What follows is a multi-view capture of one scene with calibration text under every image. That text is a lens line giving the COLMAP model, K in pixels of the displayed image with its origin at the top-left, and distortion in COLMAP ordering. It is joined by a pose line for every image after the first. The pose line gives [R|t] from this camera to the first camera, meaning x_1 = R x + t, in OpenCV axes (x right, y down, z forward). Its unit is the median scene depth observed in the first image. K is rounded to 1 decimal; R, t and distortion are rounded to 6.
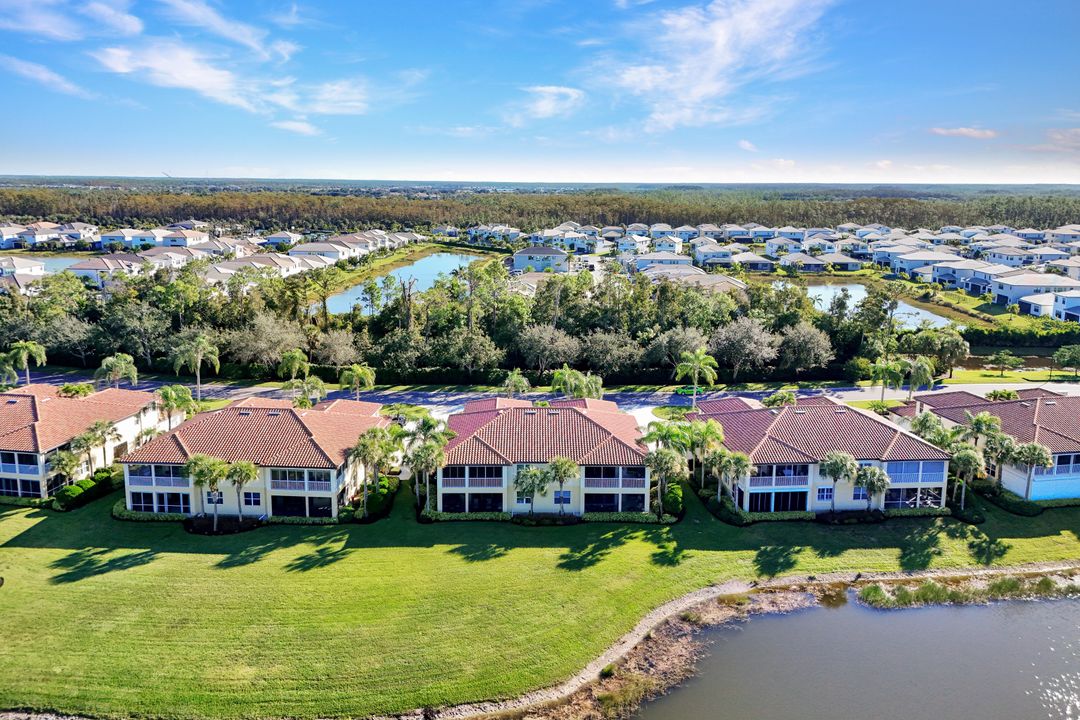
lens RADIAL K [[788.2, 0, 539.1], [0, 788.2, 318.2], [0, 0, 1]] dist [0.079190, -0.069145]
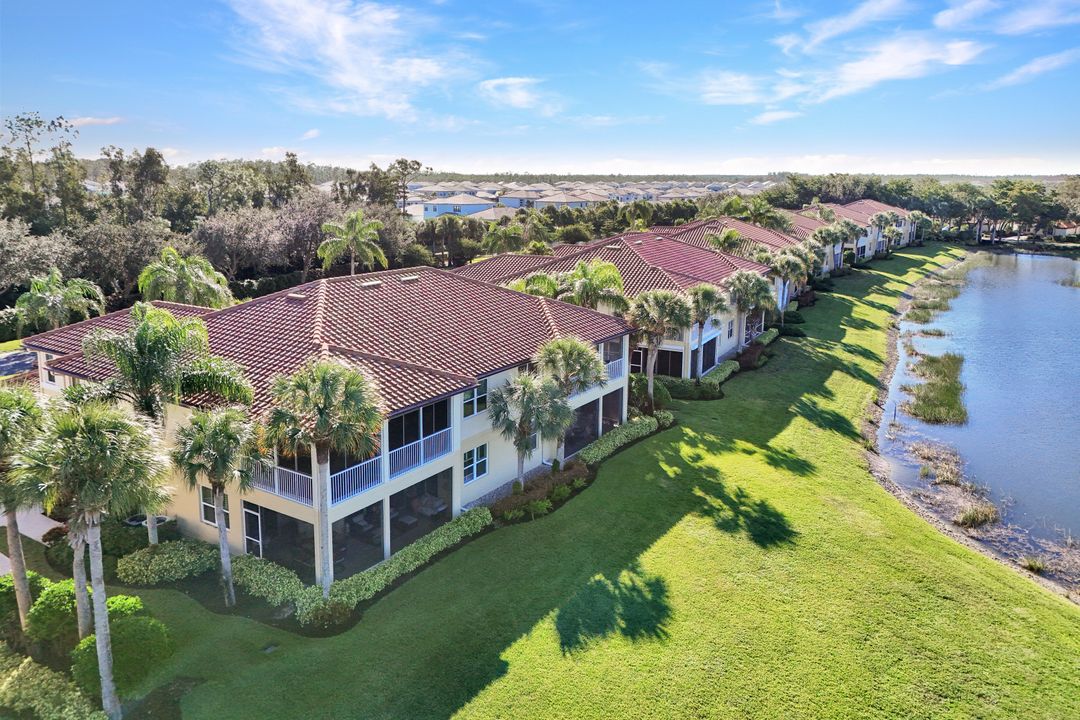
lens RADIAL K [[788.2, 0, 539.1], [0, 788.2, 318.2], [0, 0, 1]] dist [0.079190, -0.069145]
pose [[0.544143, -0.140206, 0.827194, -0.356212], [0.132767, 0.987905, 0.080110, 0.136898], [-0.828421, 0.066232, 0.556176, 0.814238]]
